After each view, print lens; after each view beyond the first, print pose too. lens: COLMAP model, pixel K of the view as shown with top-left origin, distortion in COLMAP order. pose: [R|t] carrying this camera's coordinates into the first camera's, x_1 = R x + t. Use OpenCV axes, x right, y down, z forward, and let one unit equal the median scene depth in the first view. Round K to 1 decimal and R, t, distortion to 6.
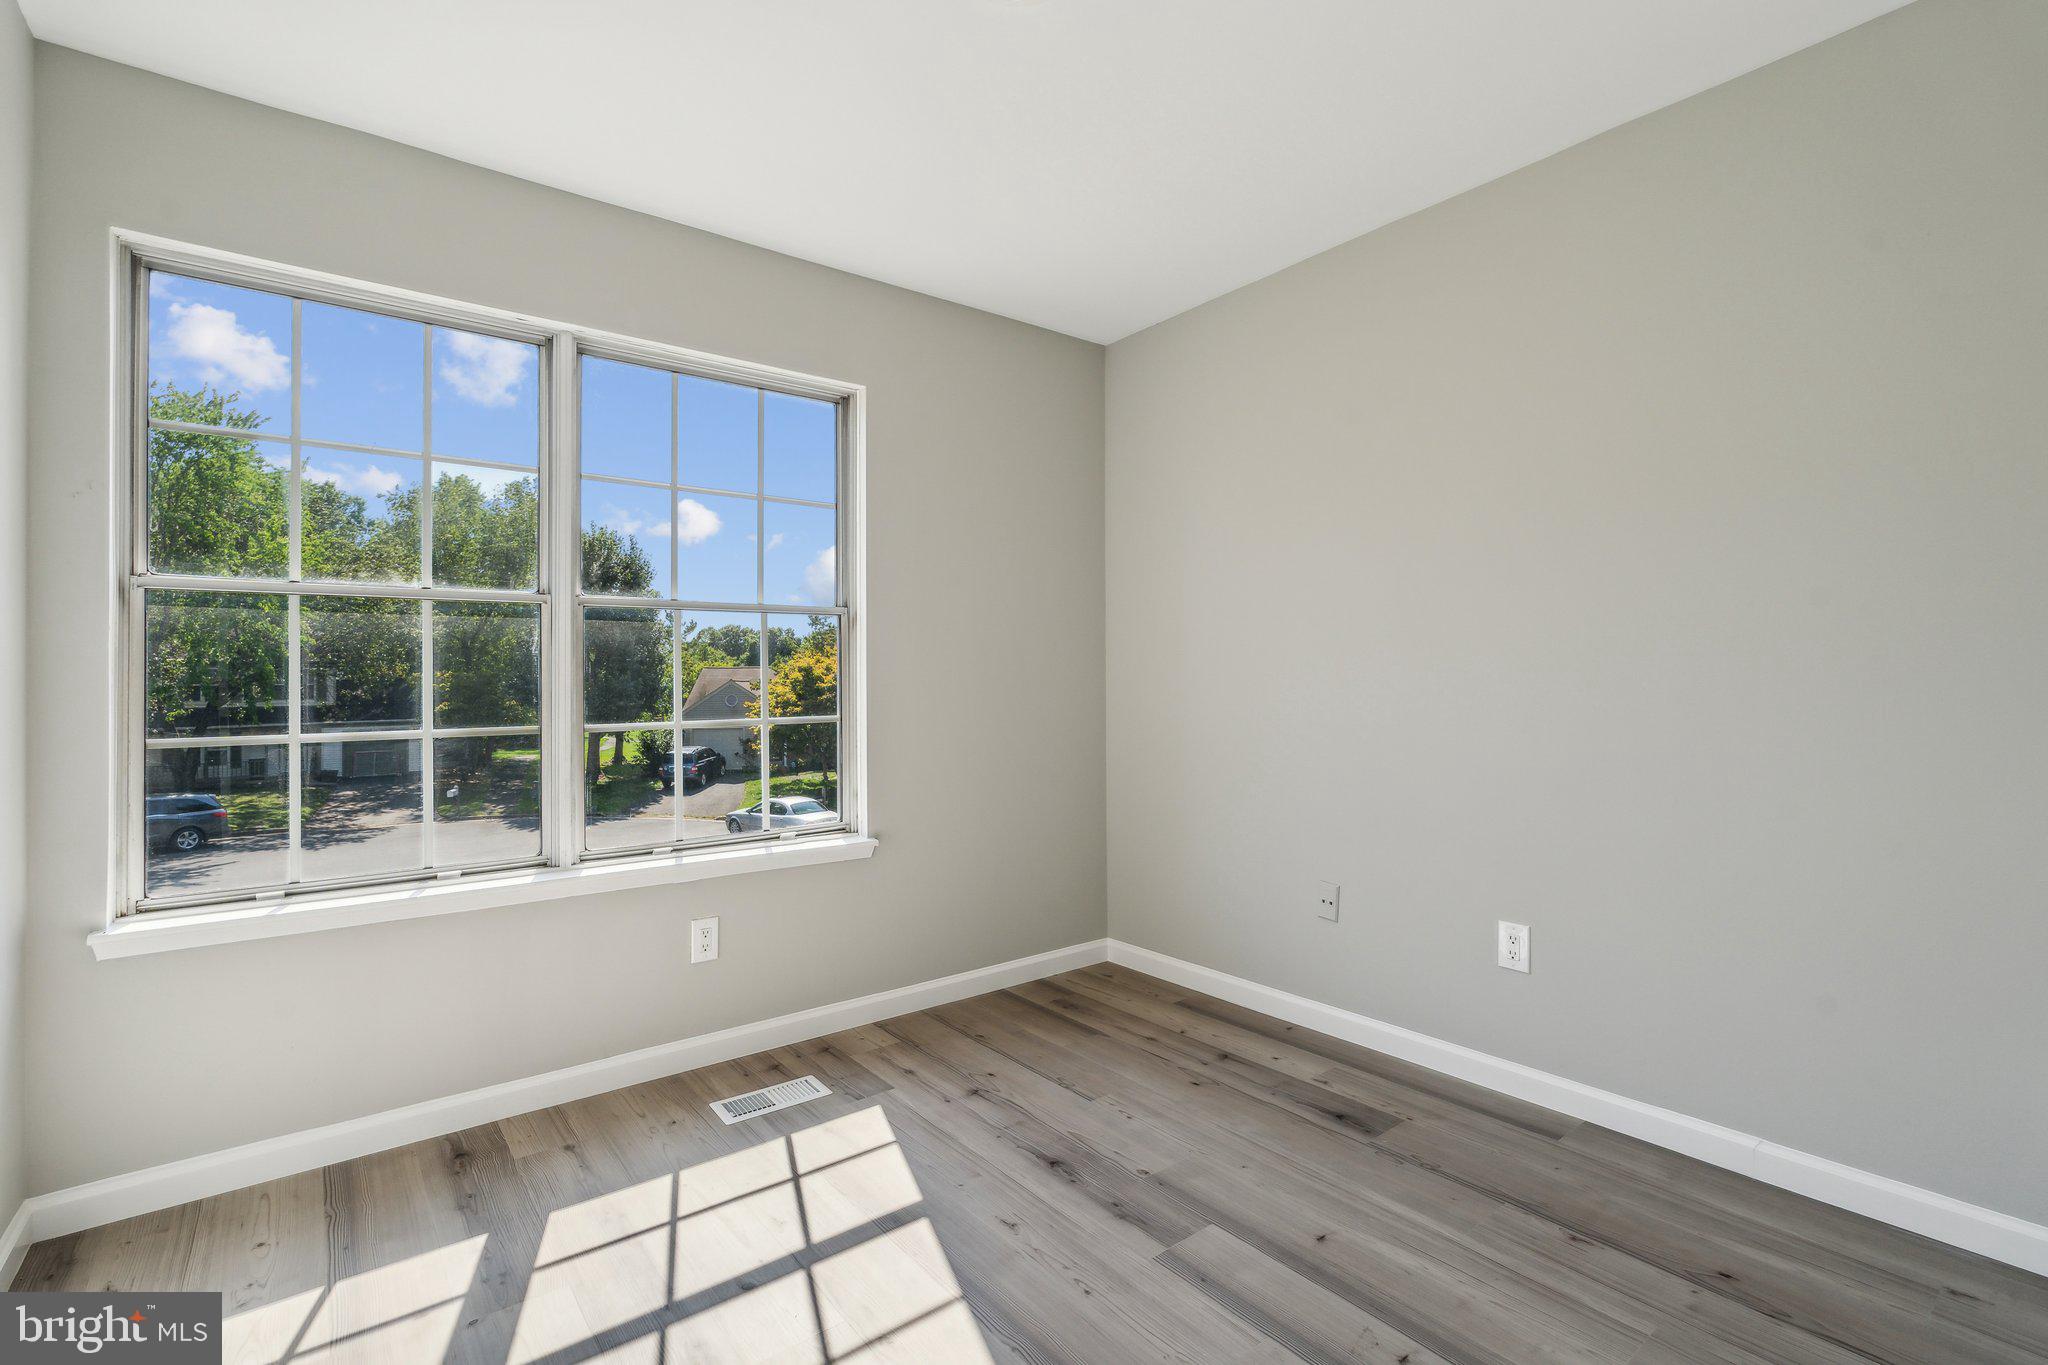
lens RADIAL K [[917.2, 0, 1029.4], [0, 917.2, 695.0], [0, 0, 1]] dist [-0.003911, 0.000197]
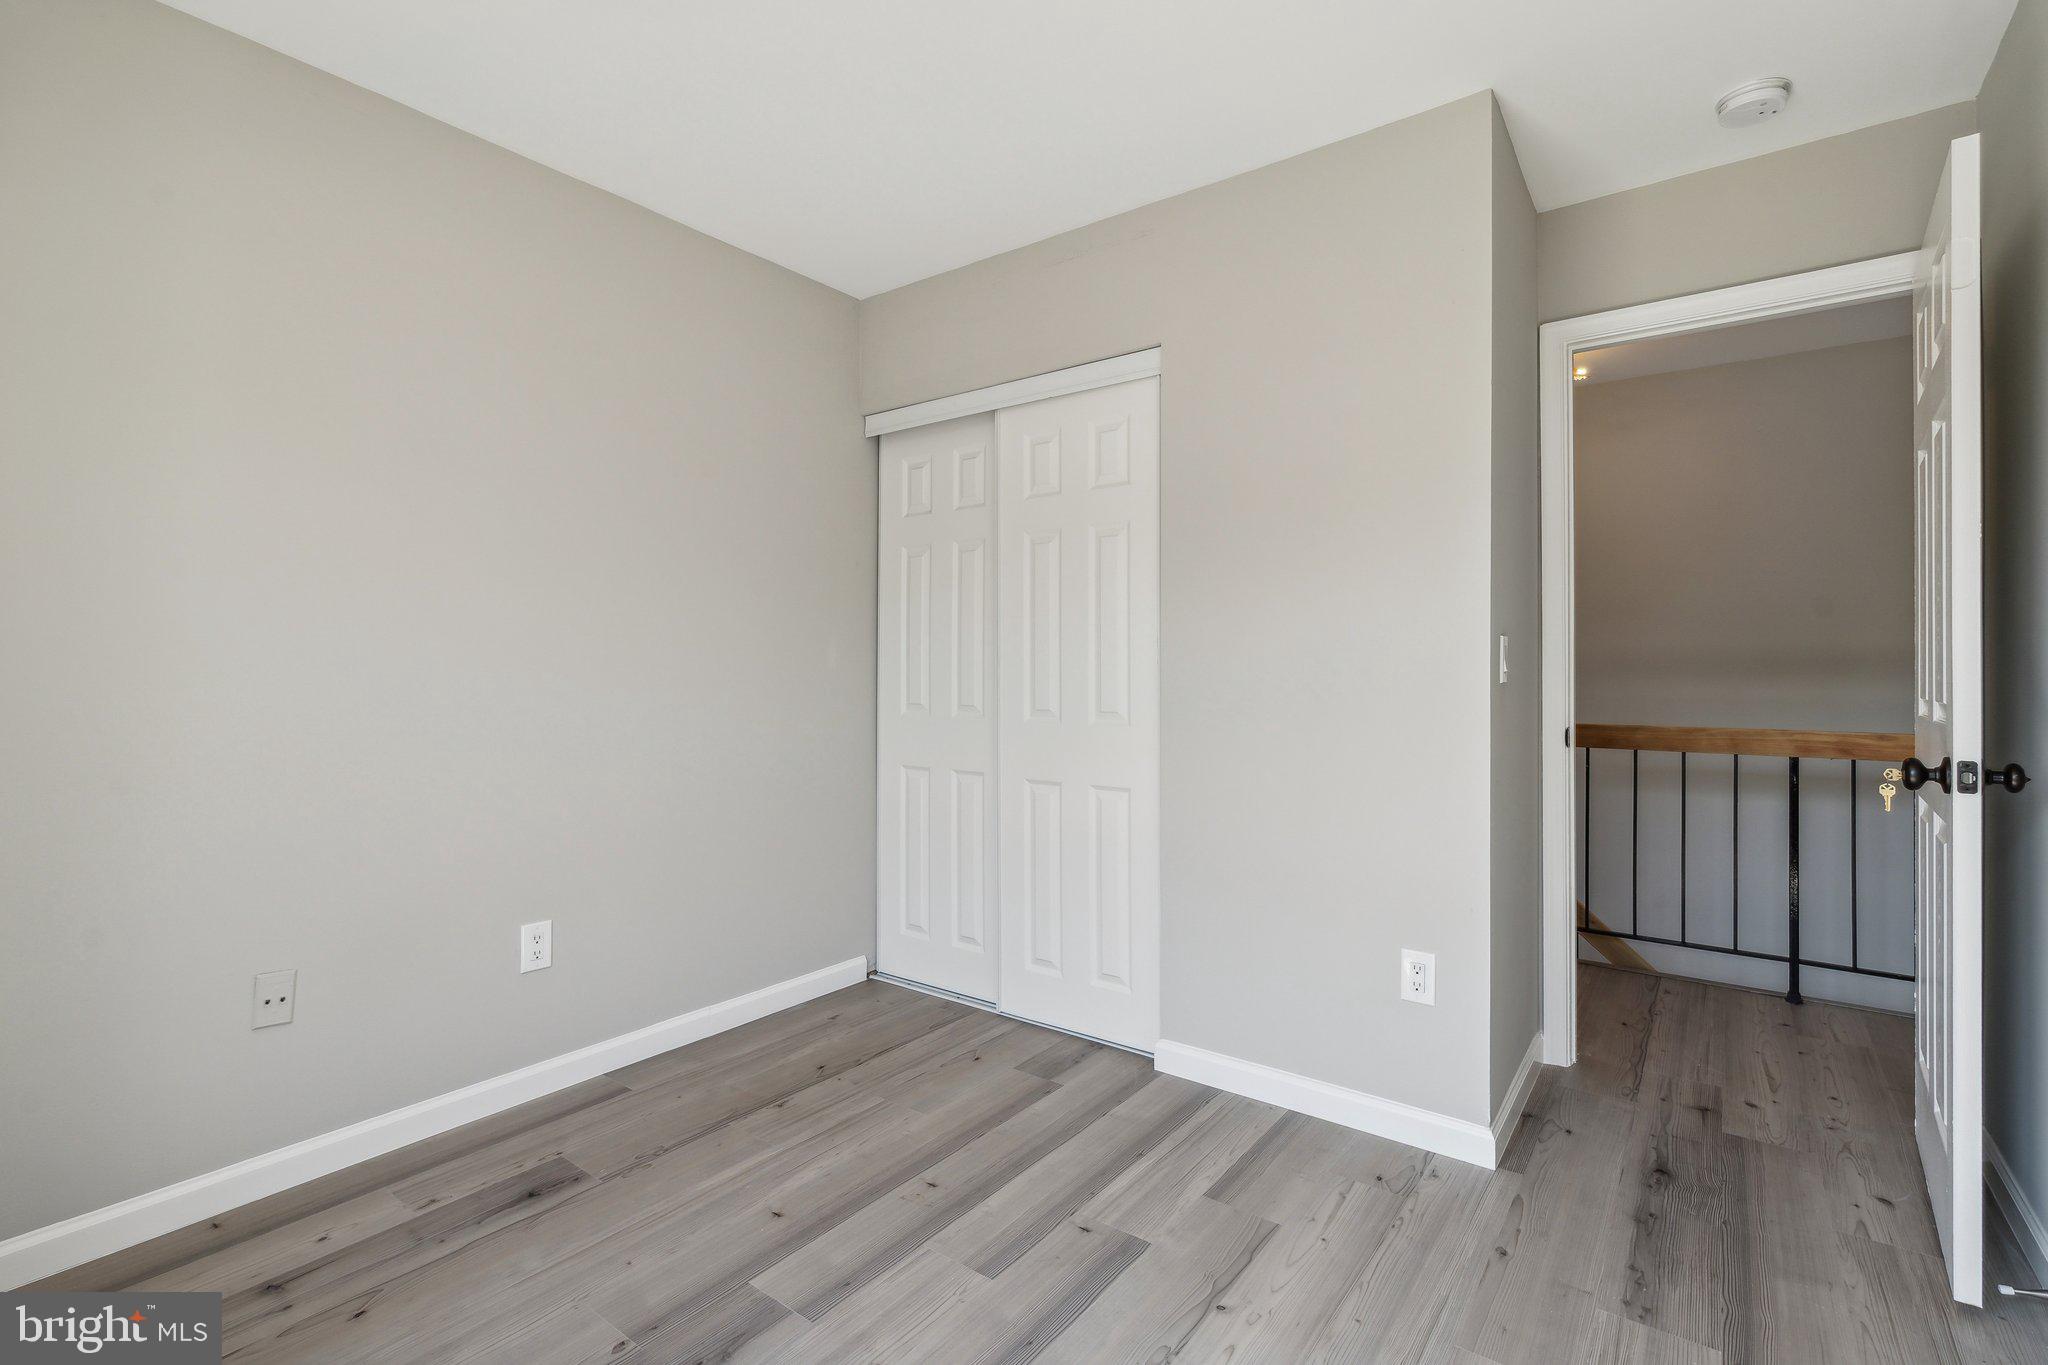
lens RADIAL K [[917.2, 0, 1029.4], [0, 917.2, 695.0], [0, 0, 1]] dist [-0.003911, 0.000197]
pose [[-0.247076, -0.017704, 0.968834, -0.700609], [0.019340, 0.999544, 0.023197, -0.011835], [-0.968803, 0.024469, -0.246621, 0.907763]]
